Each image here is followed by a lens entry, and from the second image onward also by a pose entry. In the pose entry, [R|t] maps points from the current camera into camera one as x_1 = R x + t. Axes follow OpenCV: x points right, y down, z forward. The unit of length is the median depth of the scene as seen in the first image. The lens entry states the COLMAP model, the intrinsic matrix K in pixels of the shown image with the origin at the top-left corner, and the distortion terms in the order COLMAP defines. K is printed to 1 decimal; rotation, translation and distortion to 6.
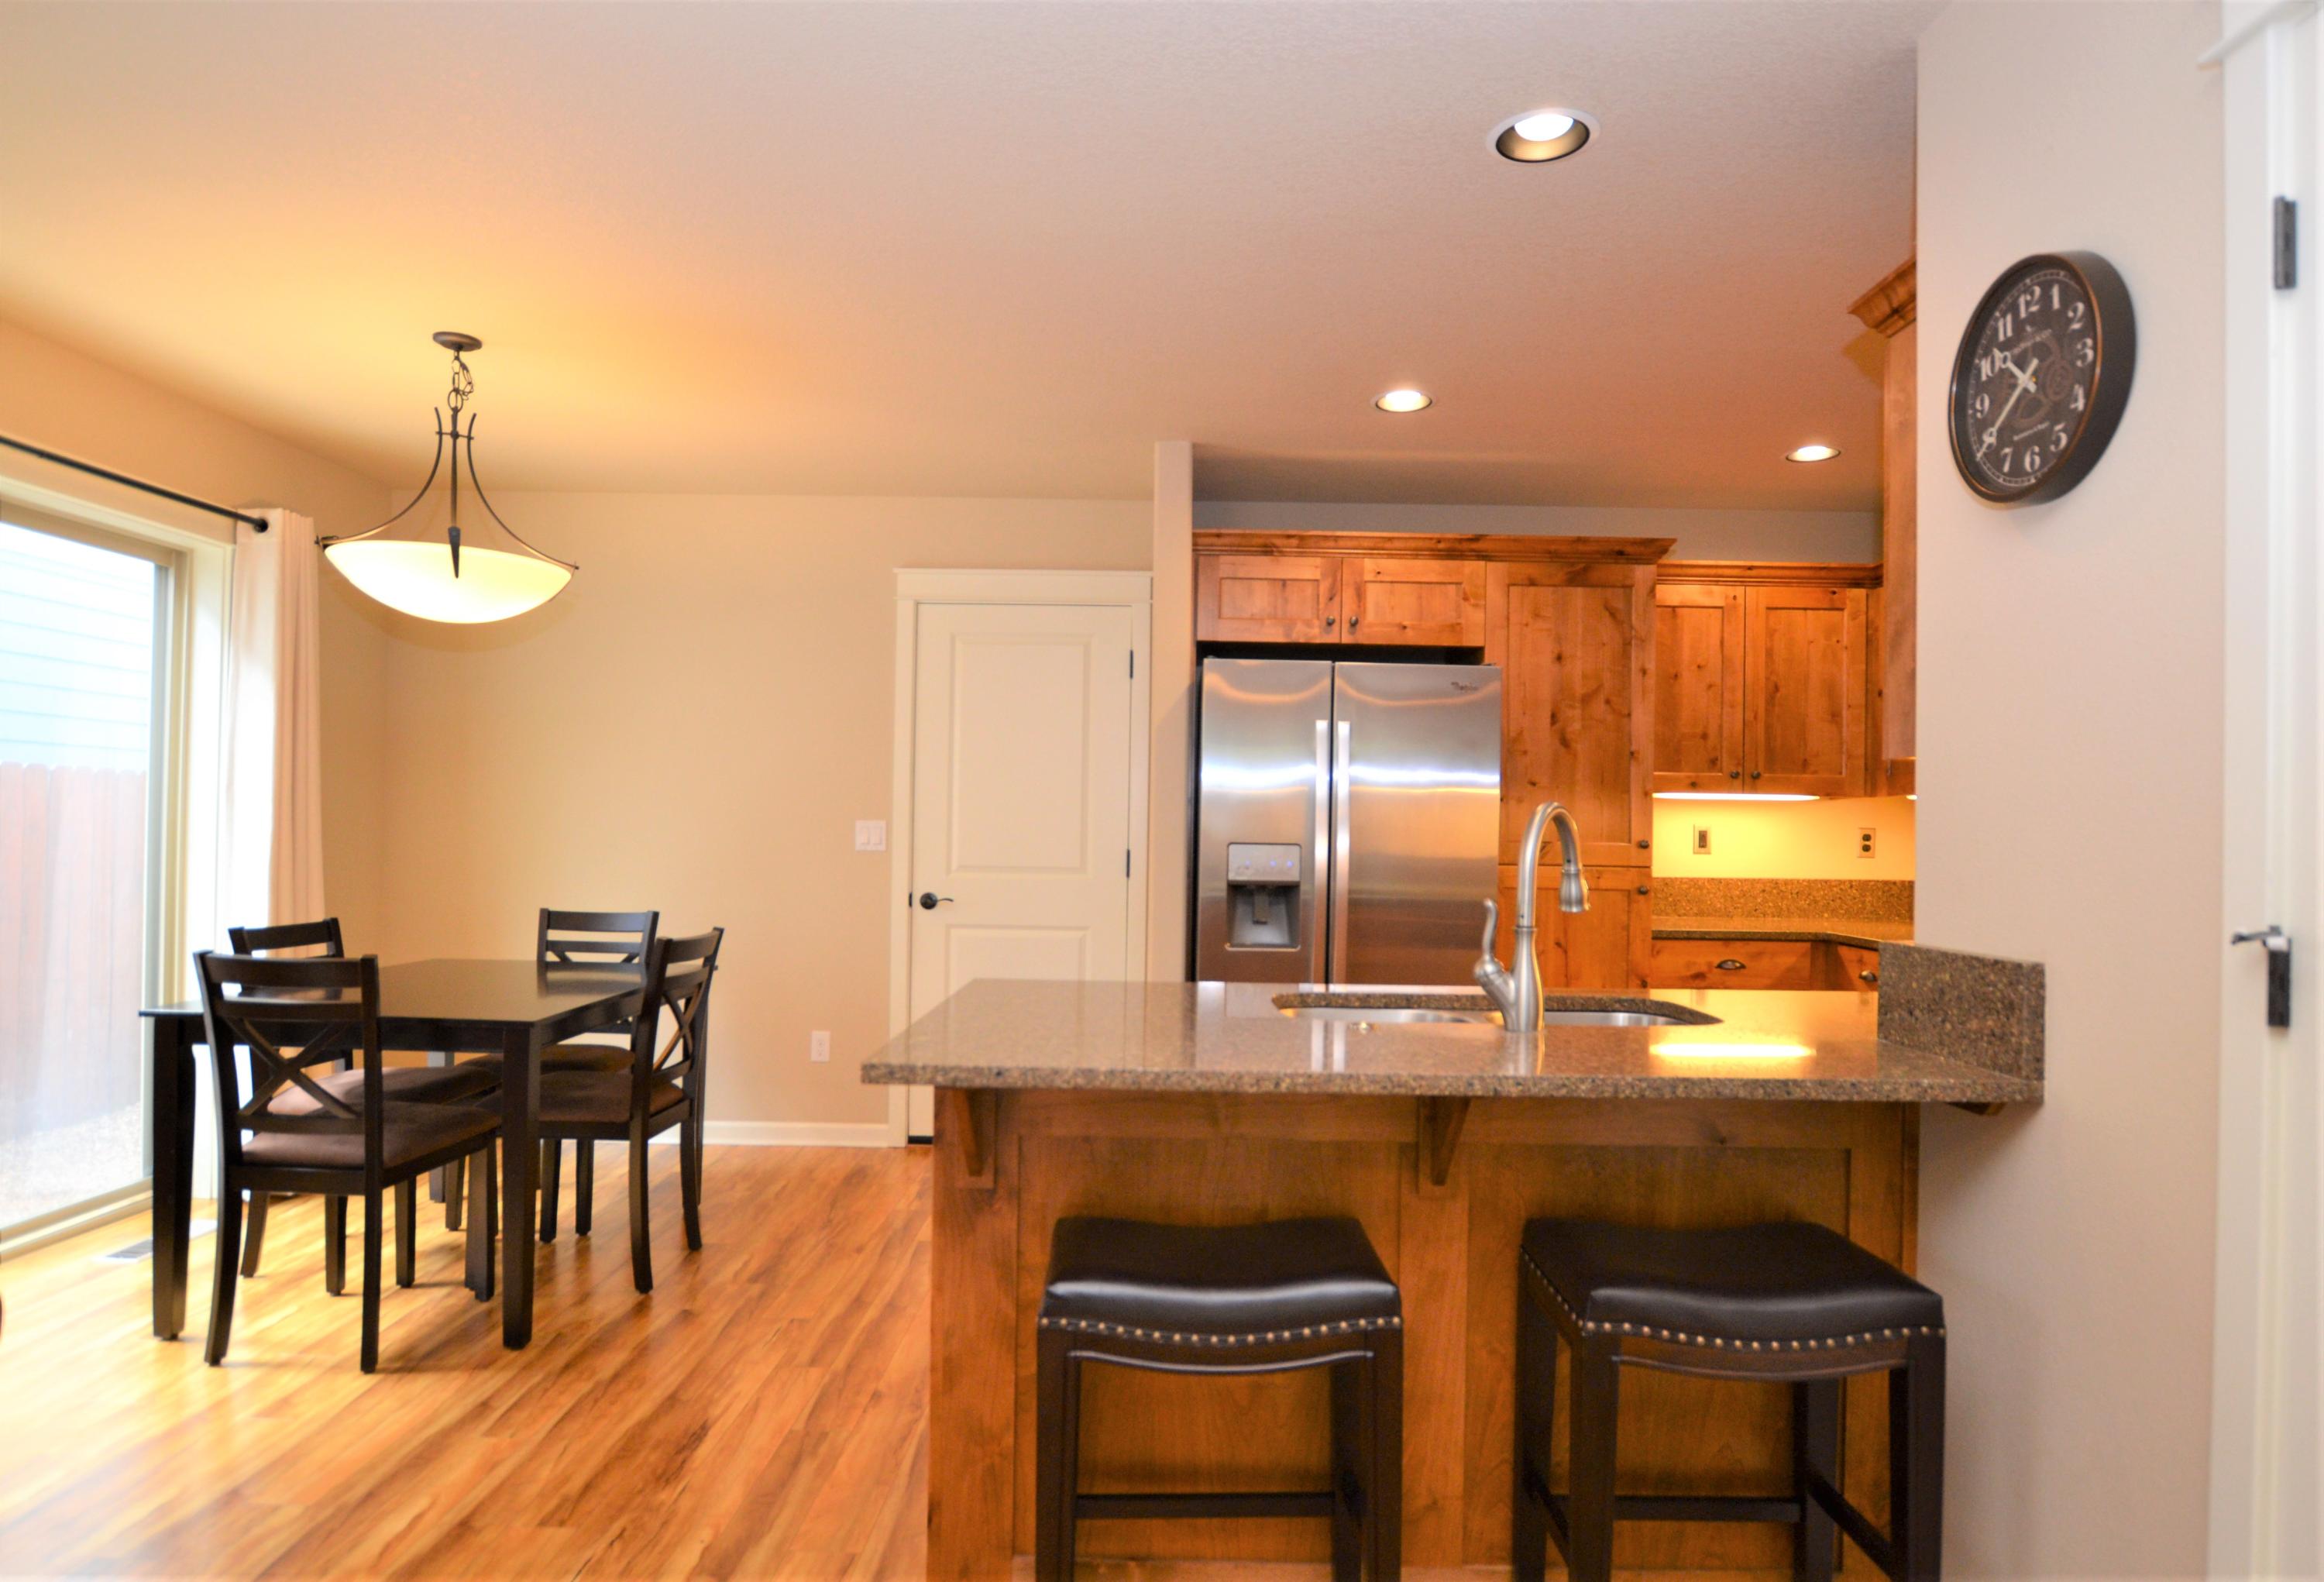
lens RADIAL K [[1310.5, 0, 1165.4], [0, 1310.5, 817.6], [0, 0, 1]] dist [-0.037424, -0.000581]
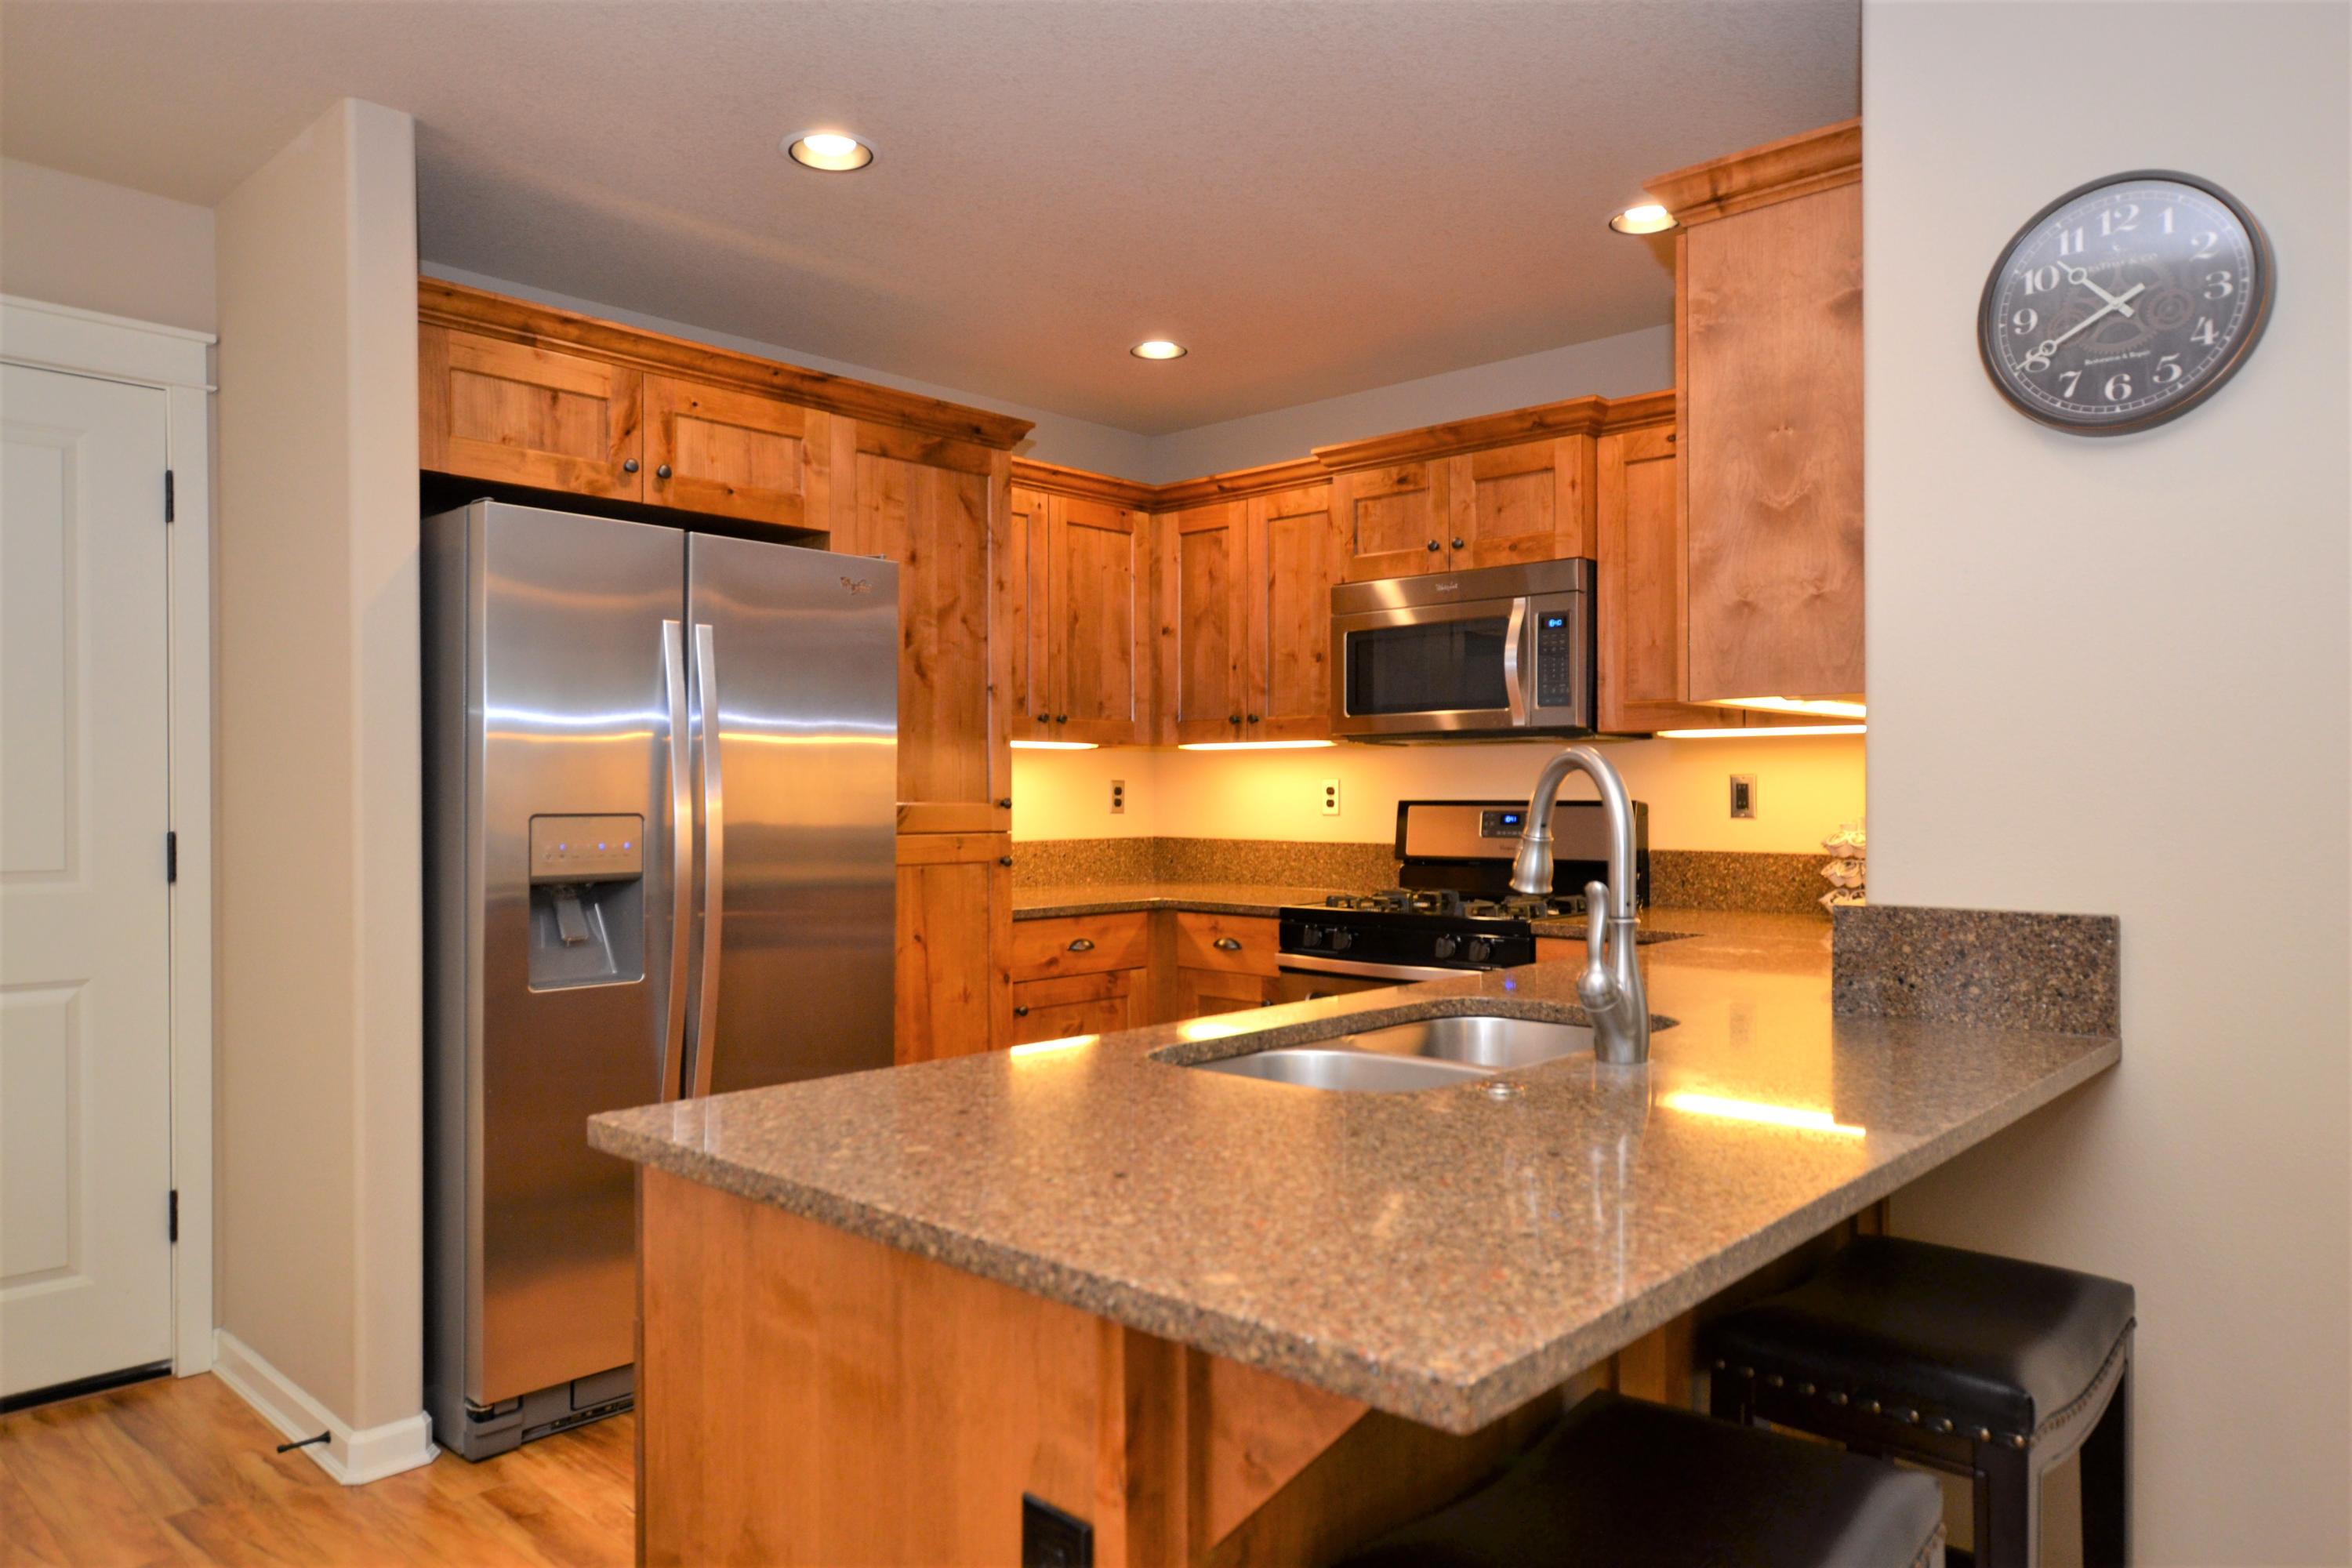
lens RADIAL K [[1523.5, 0, 1176.0], [0, 1523.5, 784.0], [0, 0, 1]] dist [-0.013669, 0.004852]
pose [[0.673339, -0.011621, 0.739243, -0.246814], [0.005786, 0.999929, 0.010448, -0.000202], [-0.739312, -0.002758, 0.673358, 0.296918]]
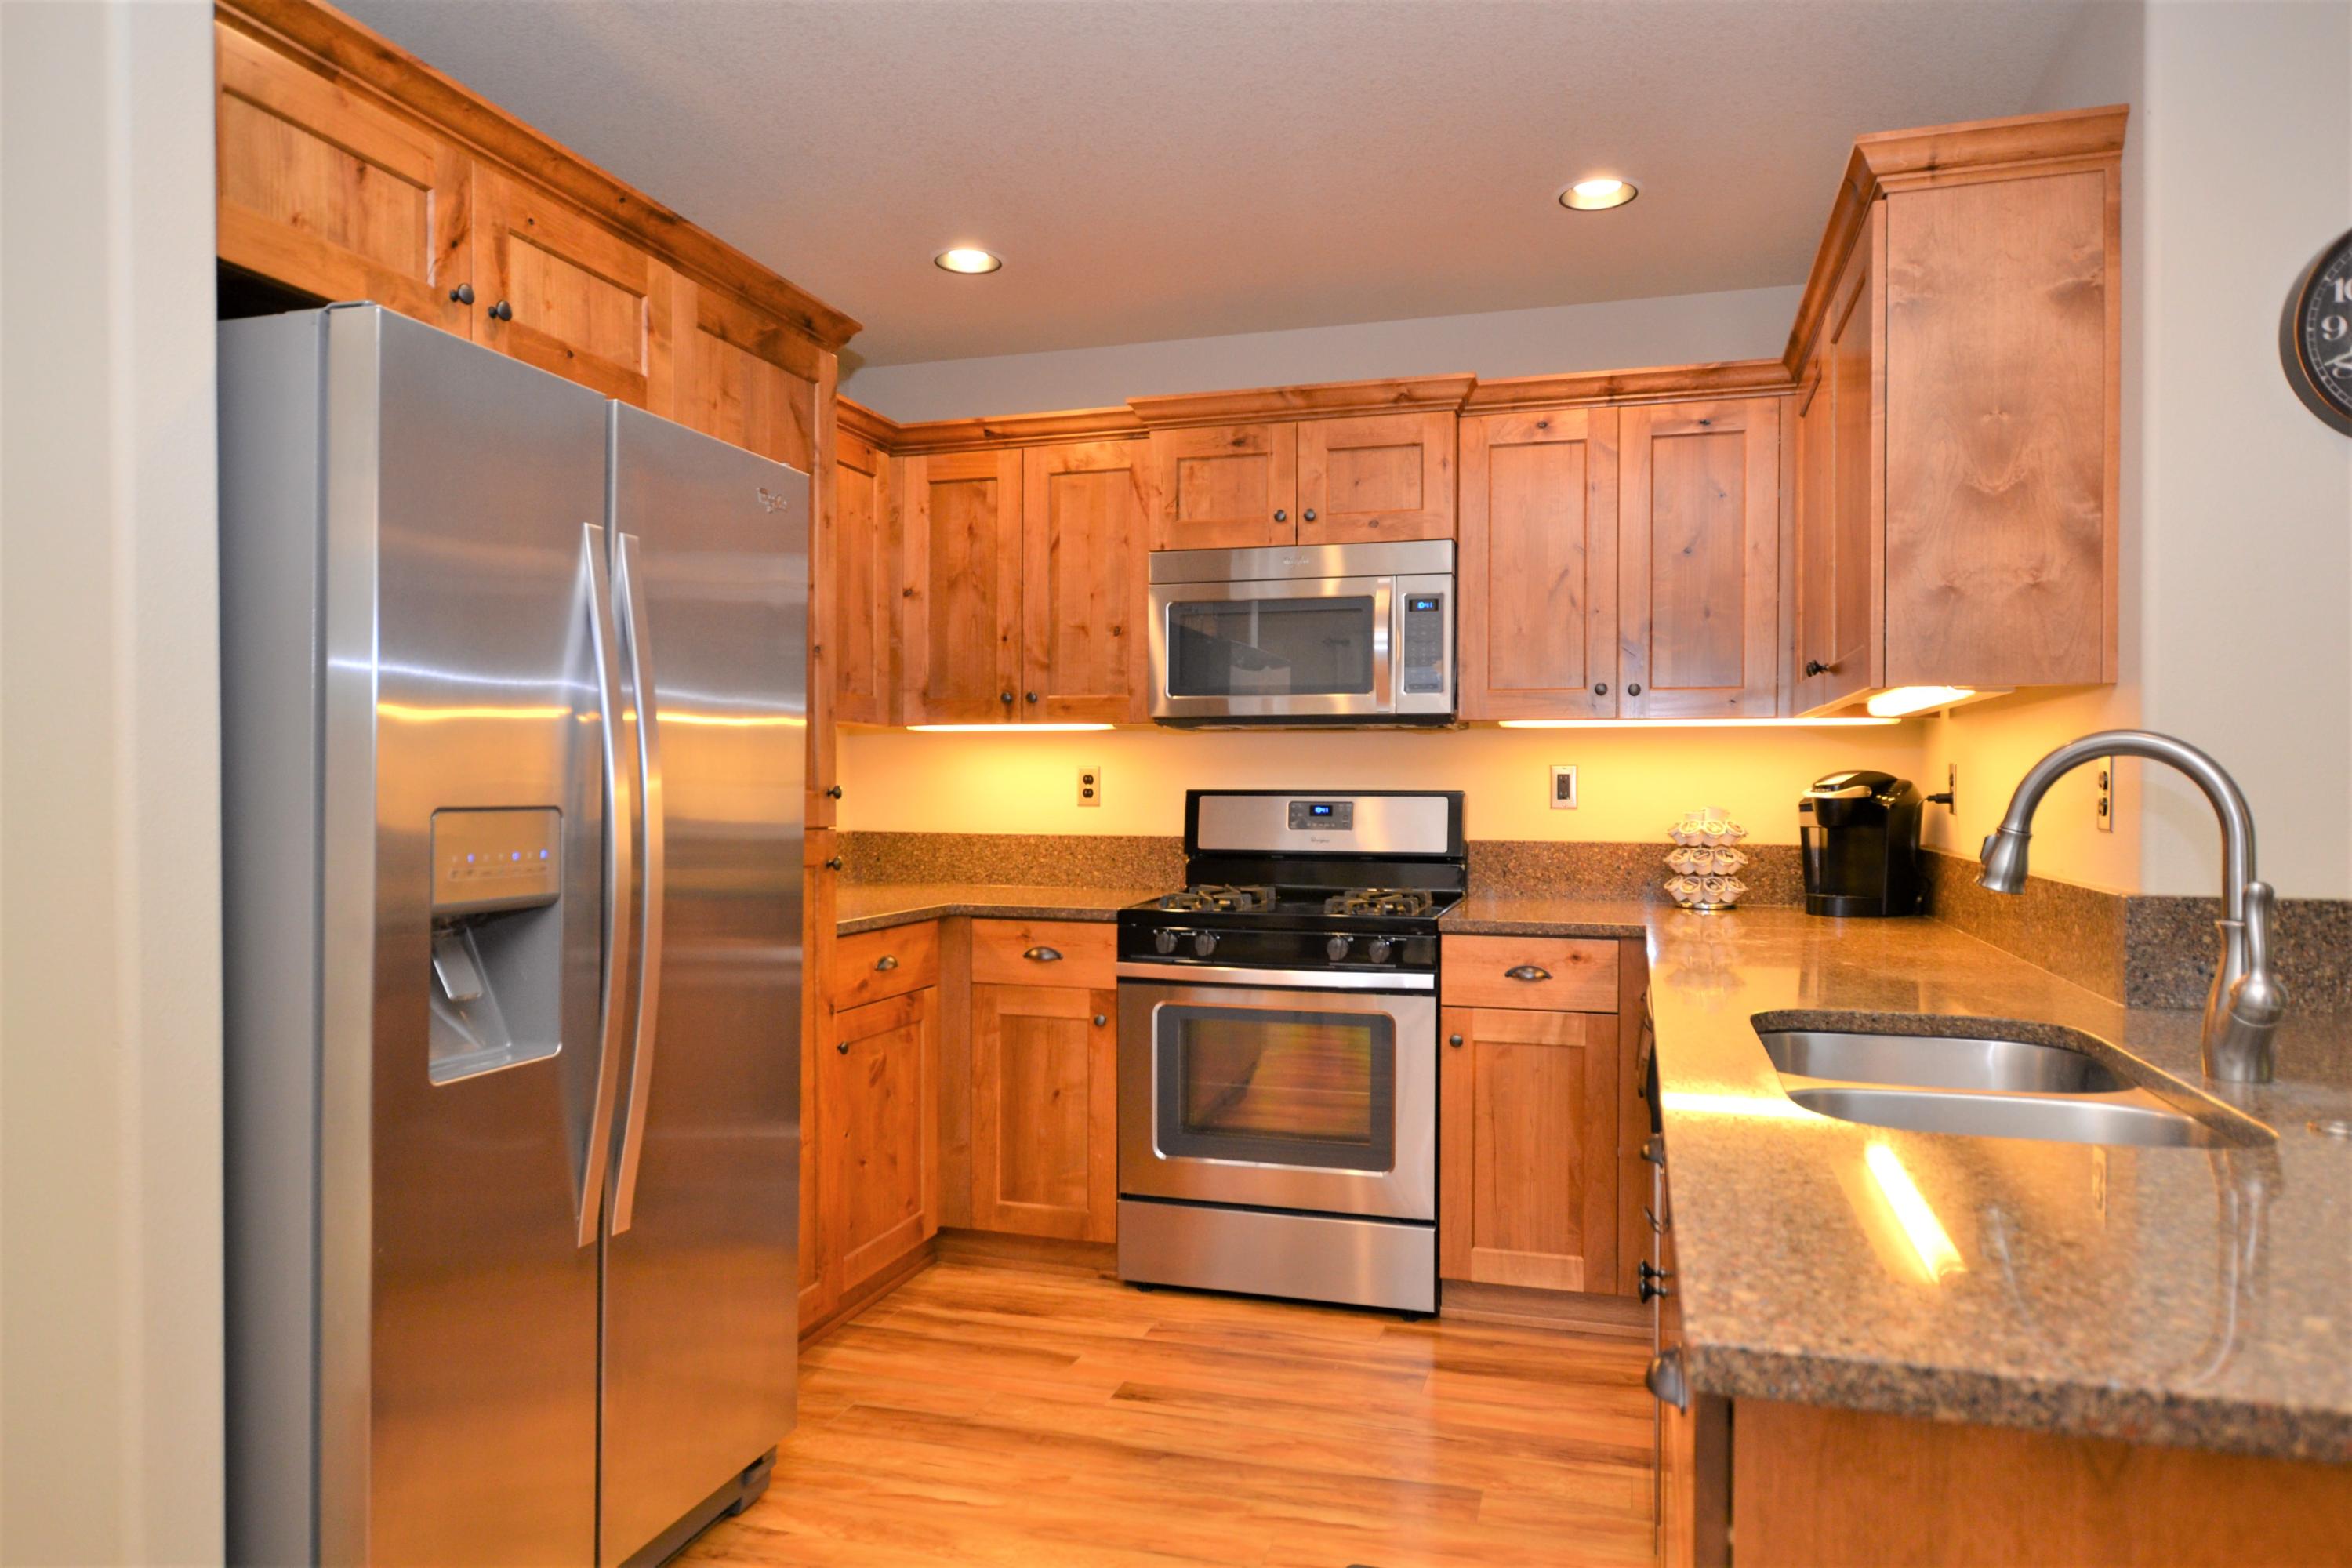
lens RADIAL K [[1496.1, 0, 1176.0], [0, 1496.1, 784.0], [0, 0, 1]] dist [-0.000133, -0.001872]
pose [[0.285810, -0.014442, 0.958177, -0.285444], [-0.006450, 0.999835, 0.016994, 0.002976], [-0.958265, -0.011037, 0.285670, 0.626058]]
